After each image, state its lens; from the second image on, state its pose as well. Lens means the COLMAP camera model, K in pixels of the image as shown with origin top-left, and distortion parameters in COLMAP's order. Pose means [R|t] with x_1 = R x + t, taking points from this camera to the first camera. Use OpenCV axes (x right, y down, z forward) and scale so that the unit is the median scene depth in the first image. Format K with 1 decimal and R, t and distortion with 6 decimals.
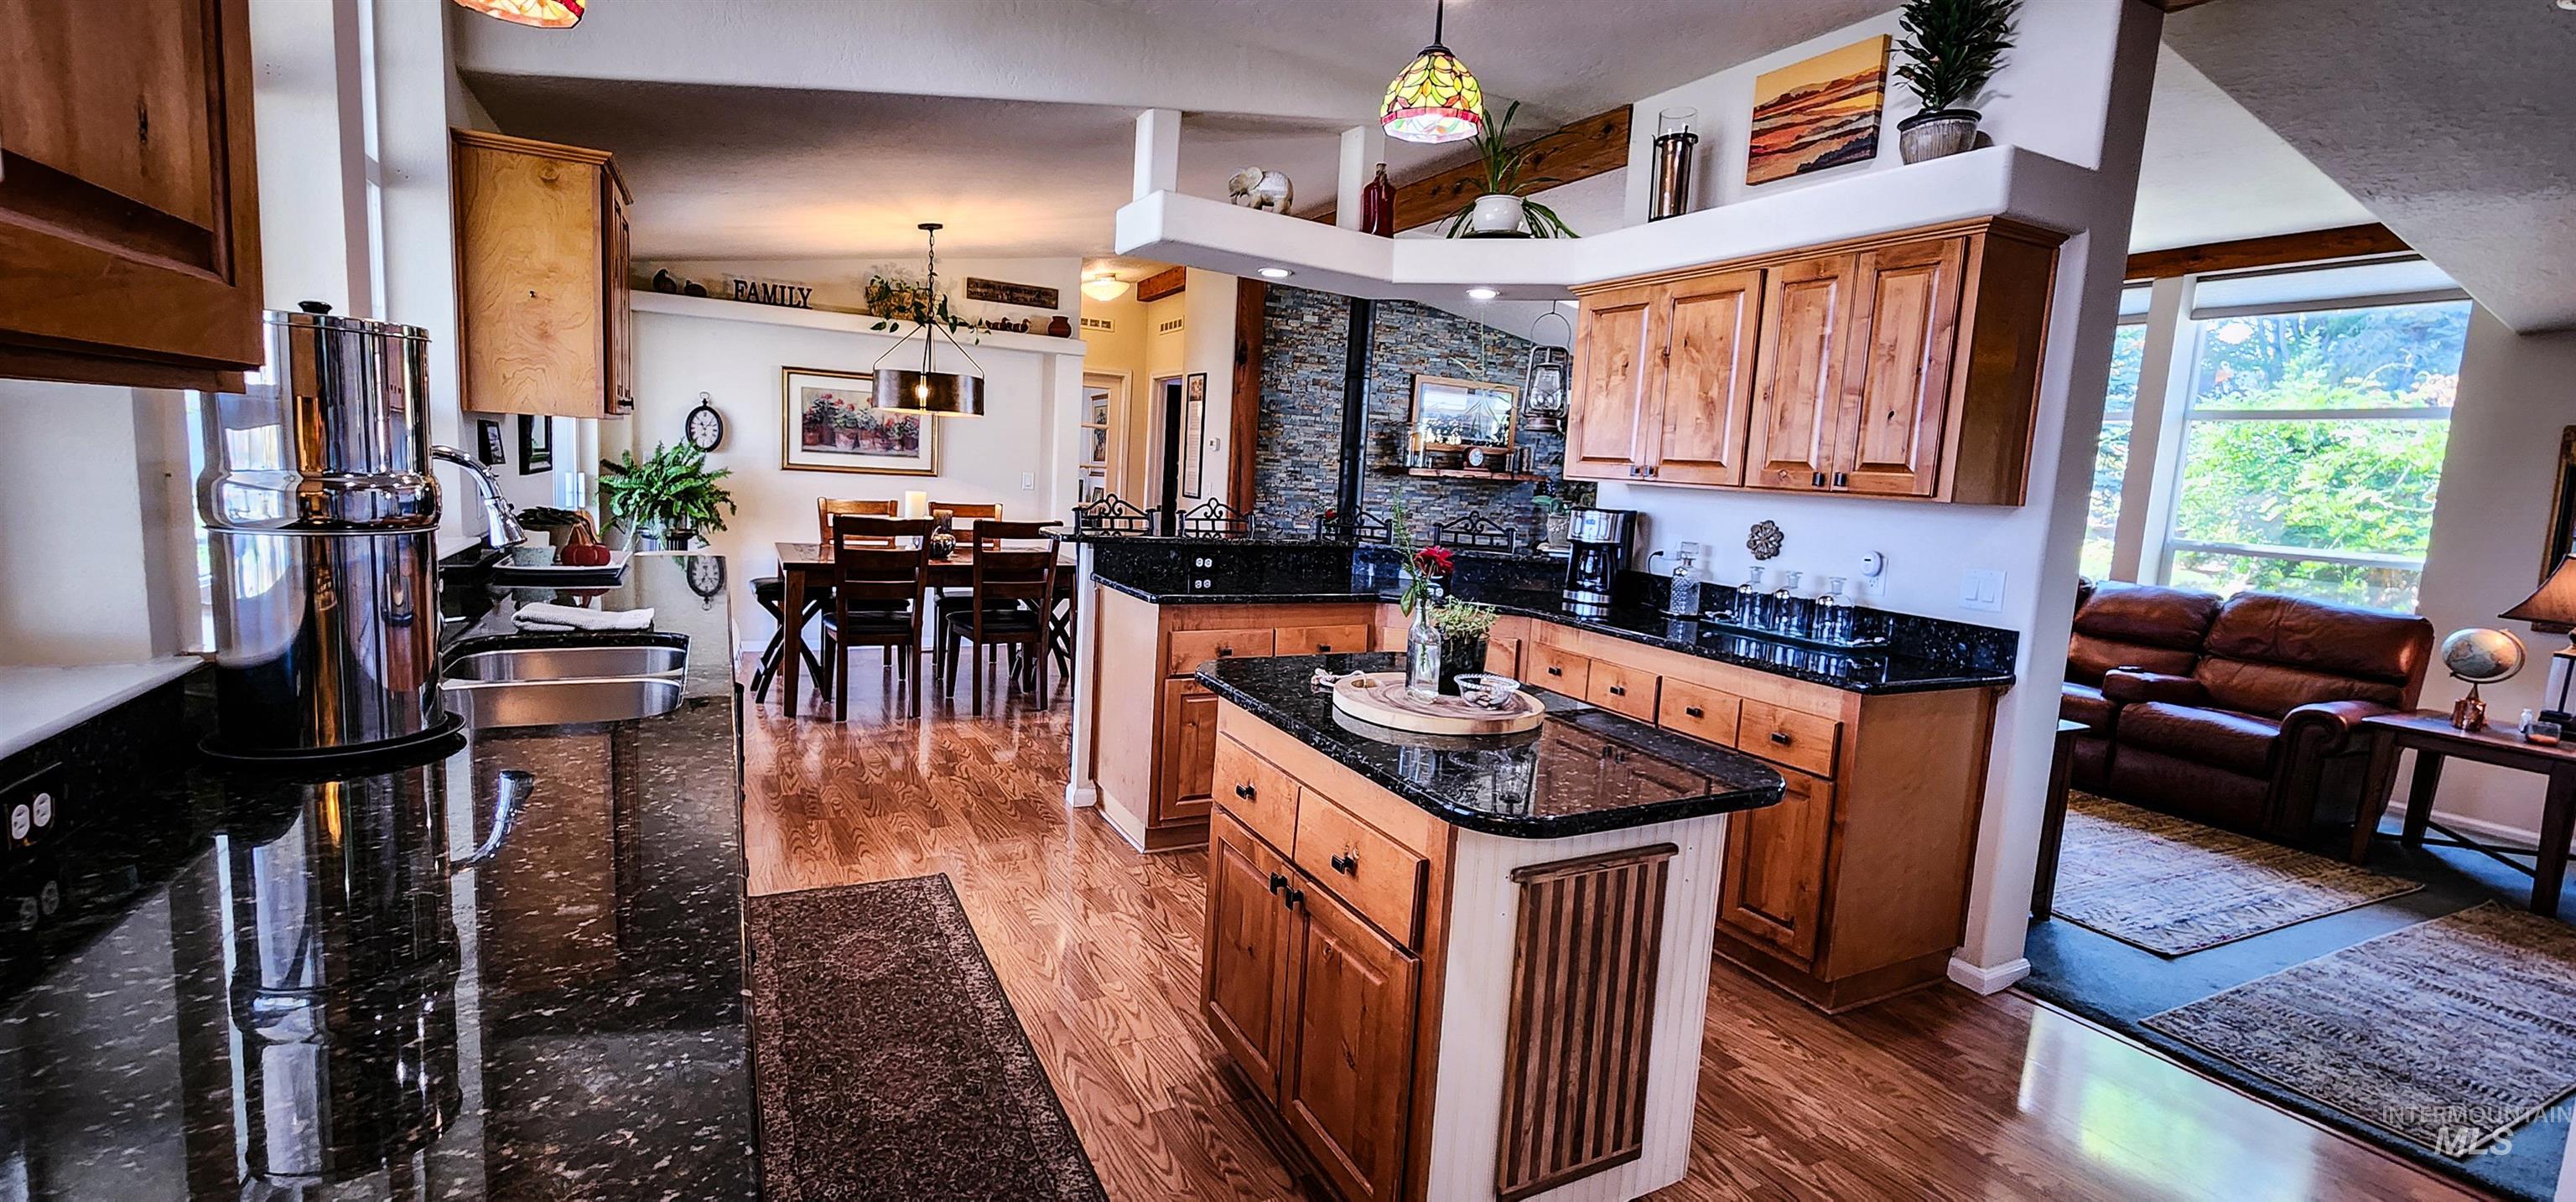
lens RADIAL K [[1062.8, 0, 1293.7], [0, 1062.8, 589.8], [0, 0, 1]] dist [-0.004426, 0.001948]
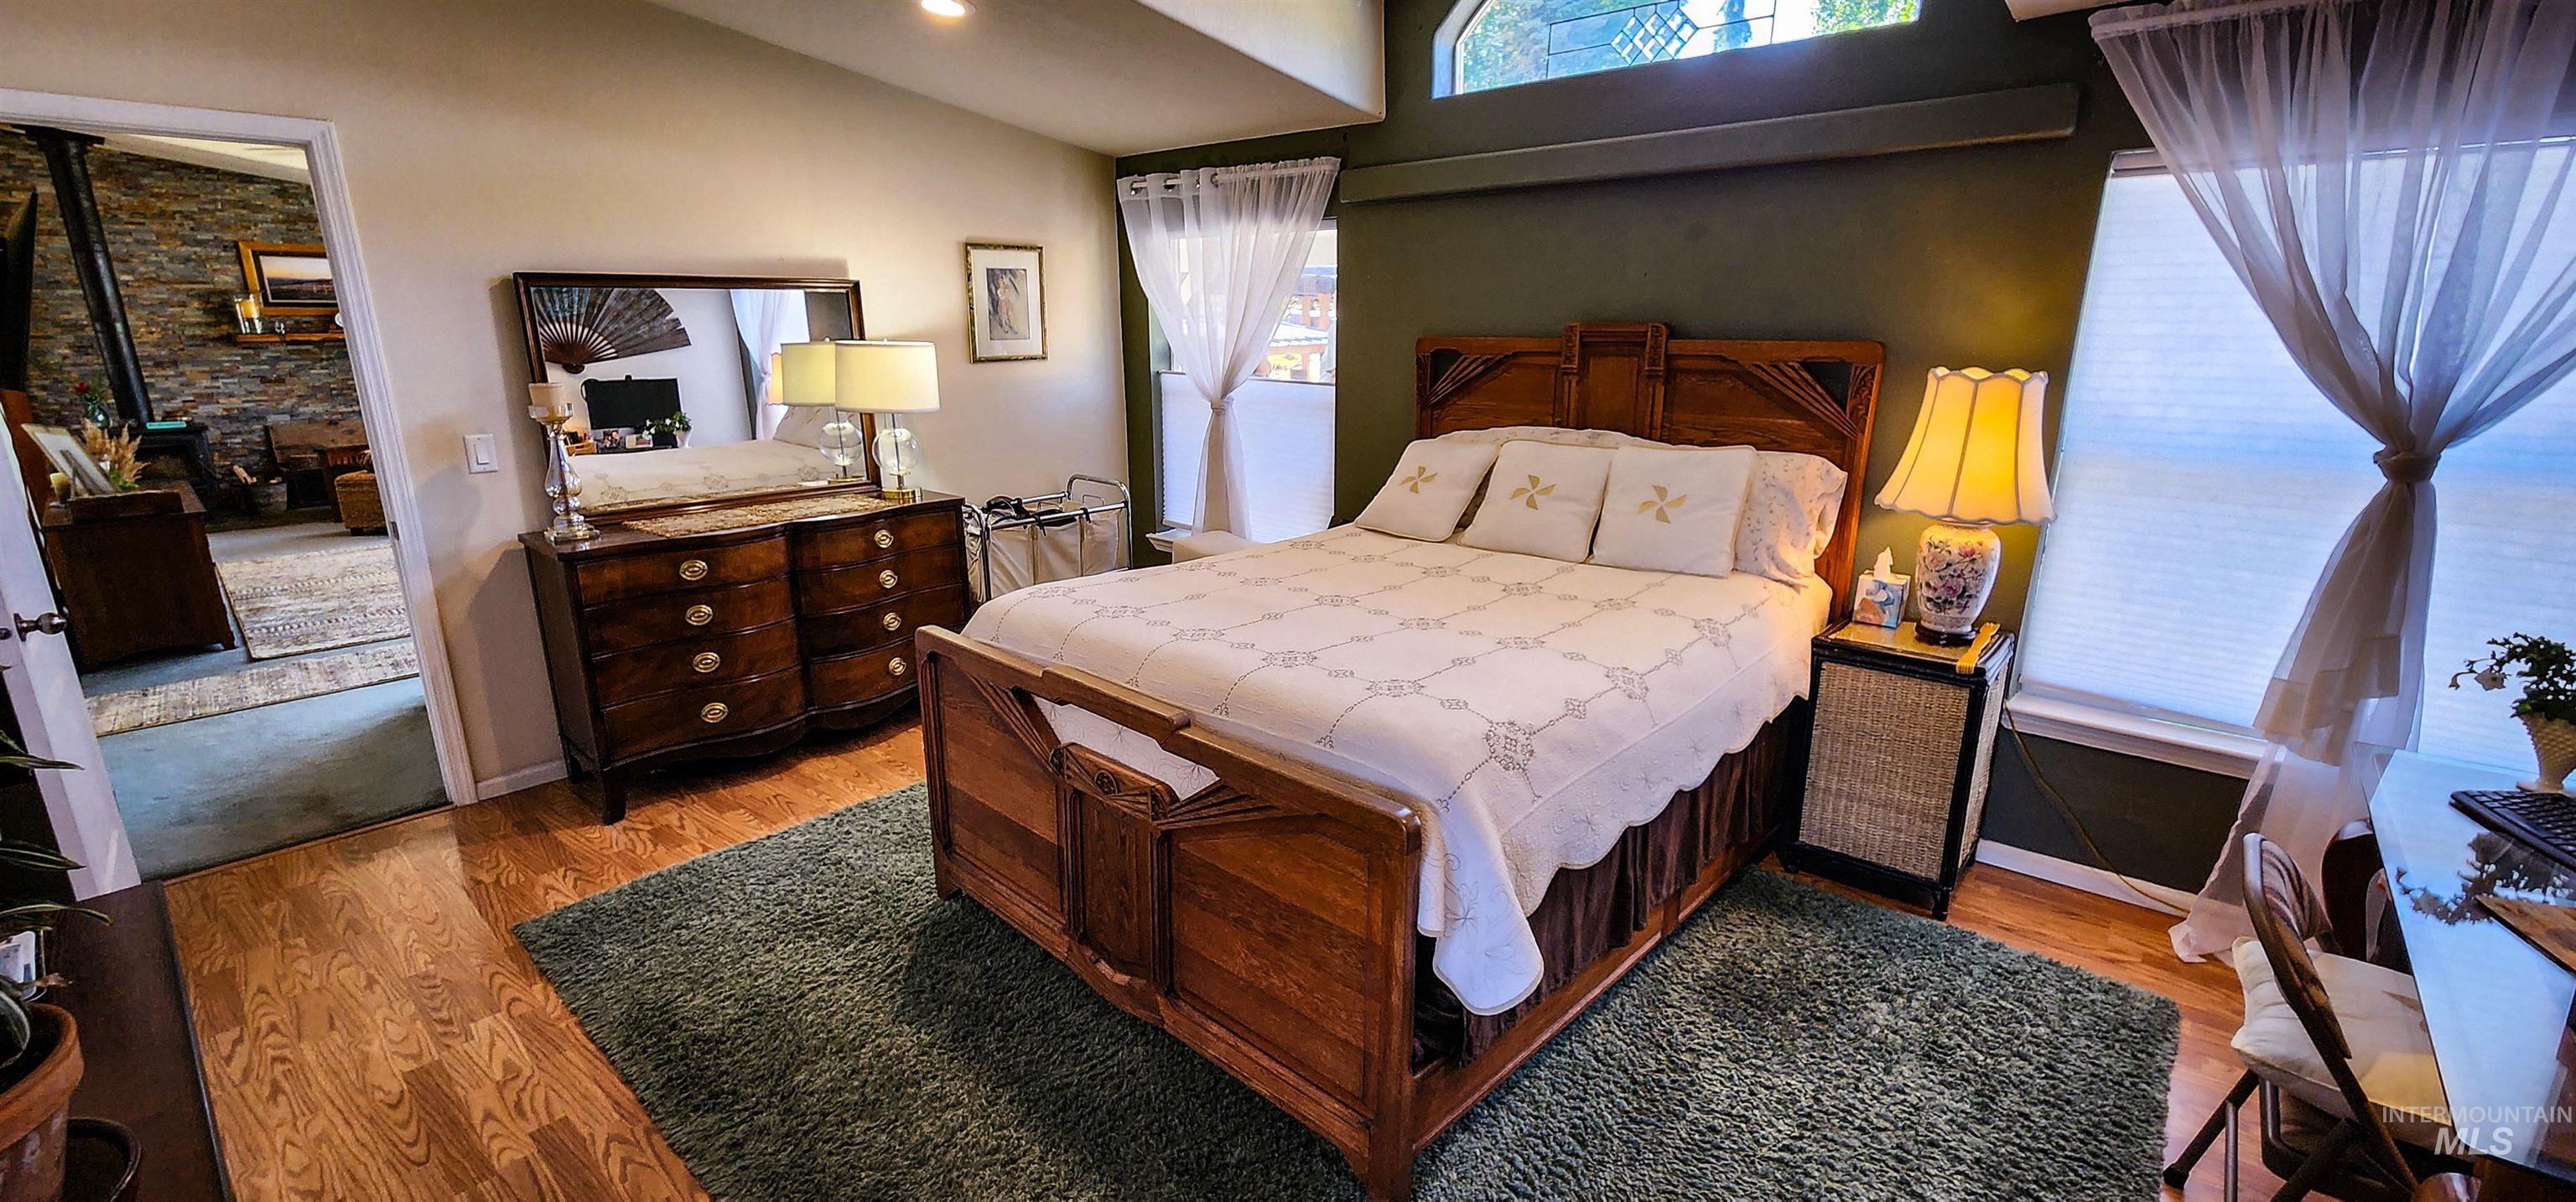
lens RADIAL K [[1062.8, 0, 1301.5], [0, 1062.8, 596.3], [0, 0, 1]] dist [-0.004426, 0.001948]
pose [[0.936981, -0.143678, 0.318469, 1.029990], [0.094018, 0.981594, 0.166233, 0.089790], [-0.336492, -0.125815, 0.933244, -0.515113]]
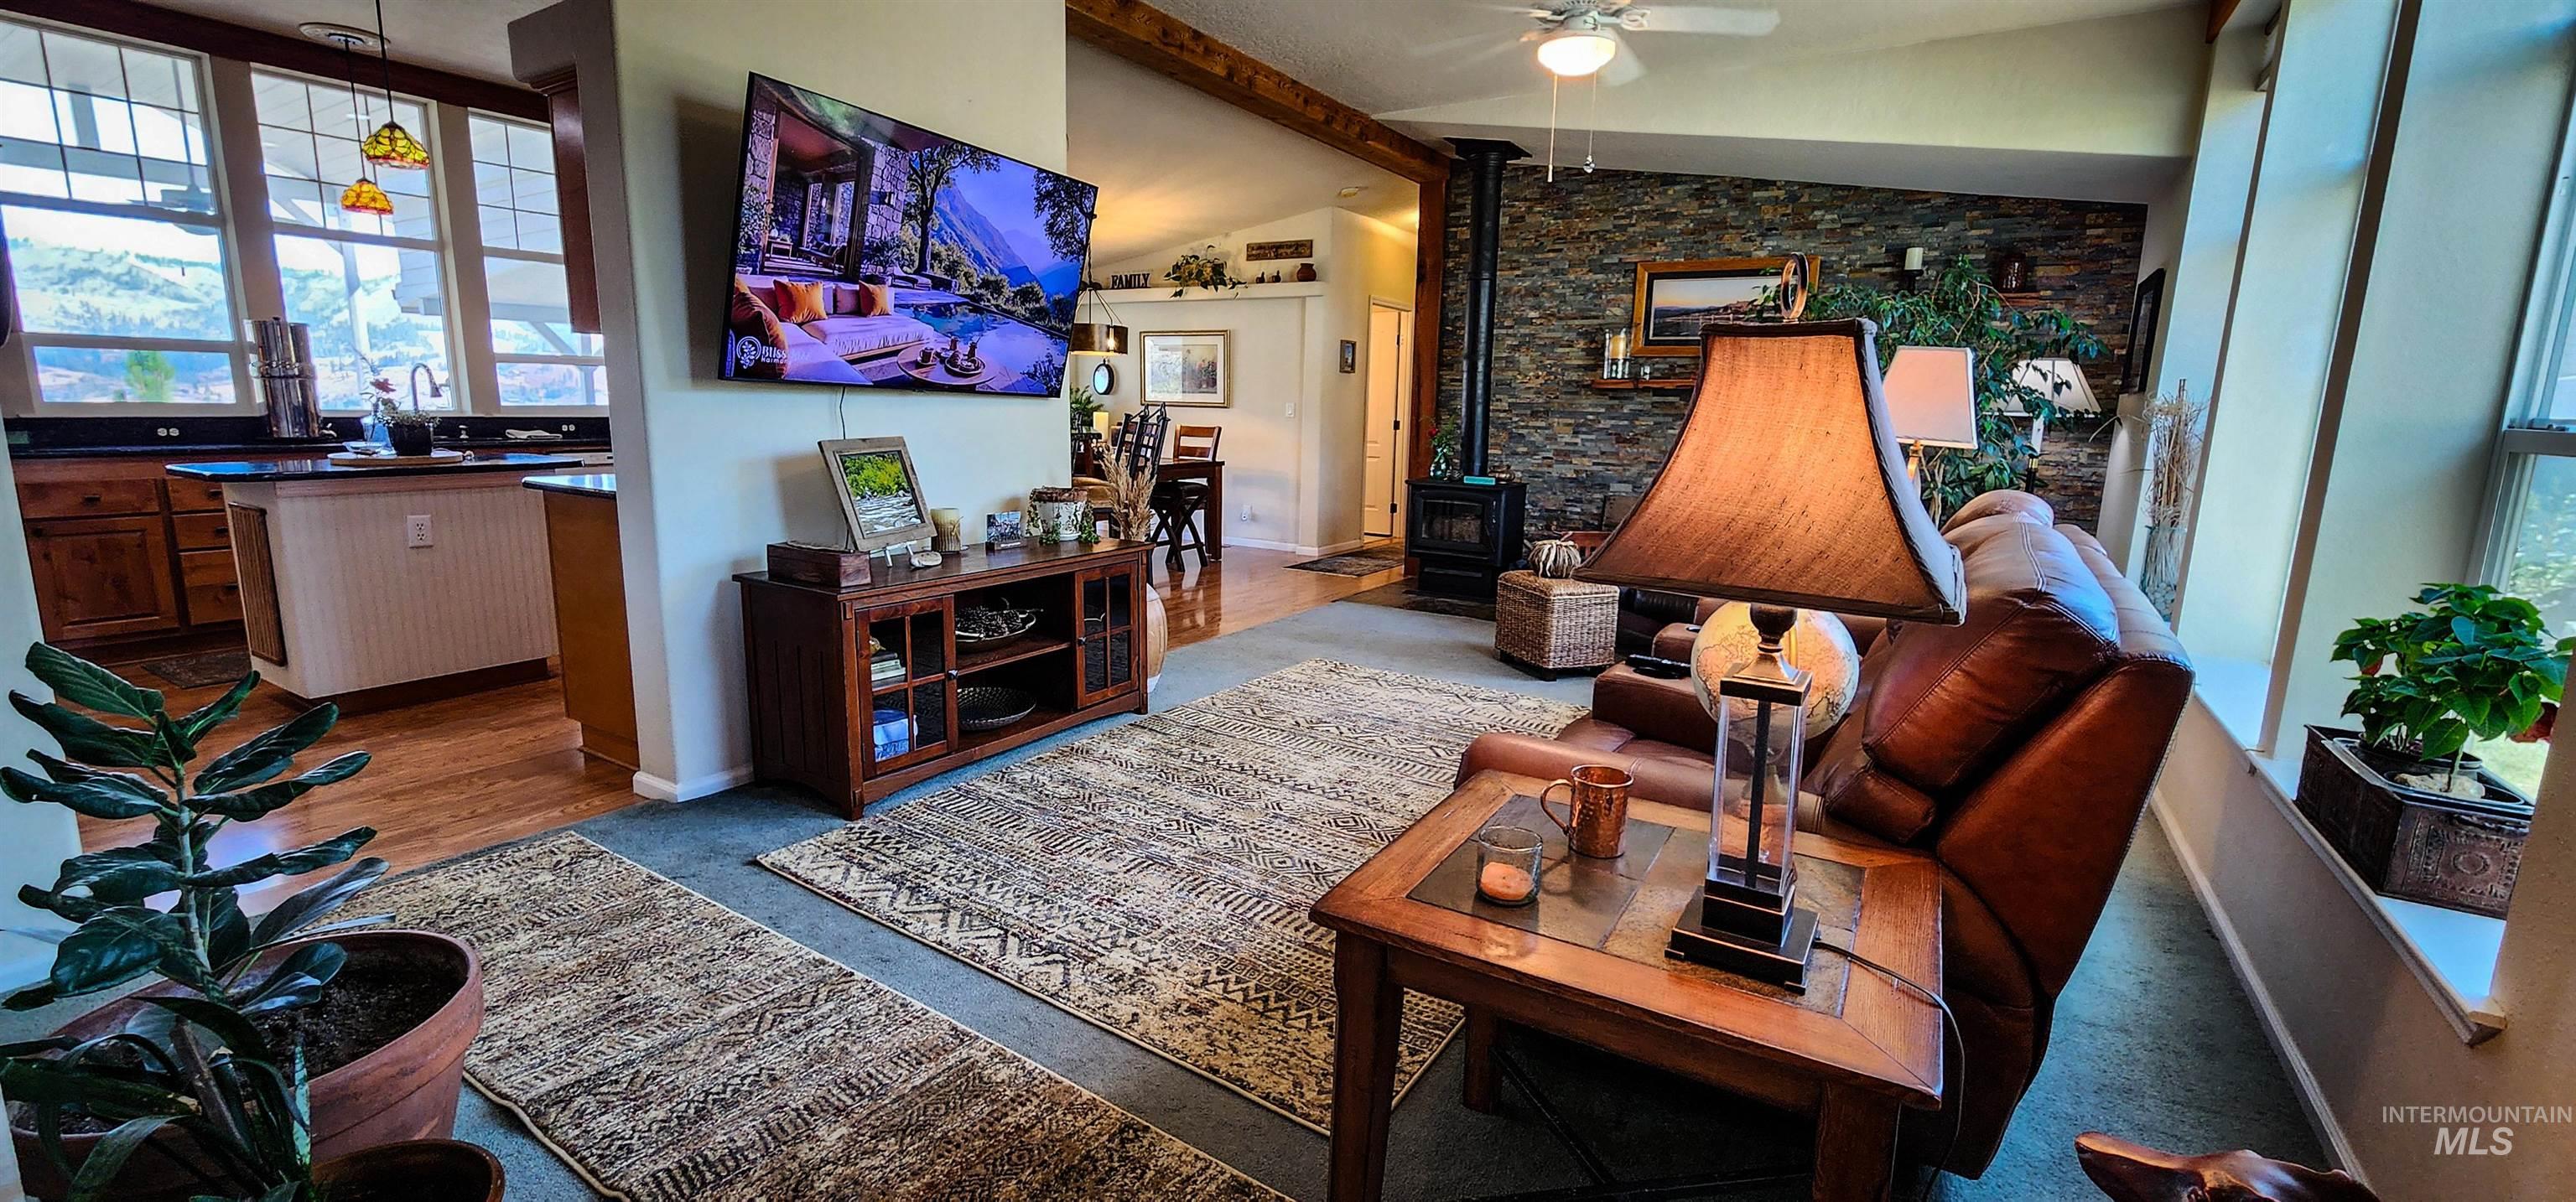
lens RADIAL K [[1062.8, 0, 1293.9], [0, 1062.8, 602.0], [0, 0, 1]] dist [-0.004426, 0.001948]
pose [[0.503260, 0.113702, -0.856622, 1.025693], [-0.095459, 0.992554, 0.075663, 0.023634], [0.858846, 0.043694, 0.510366, 0.549240]]
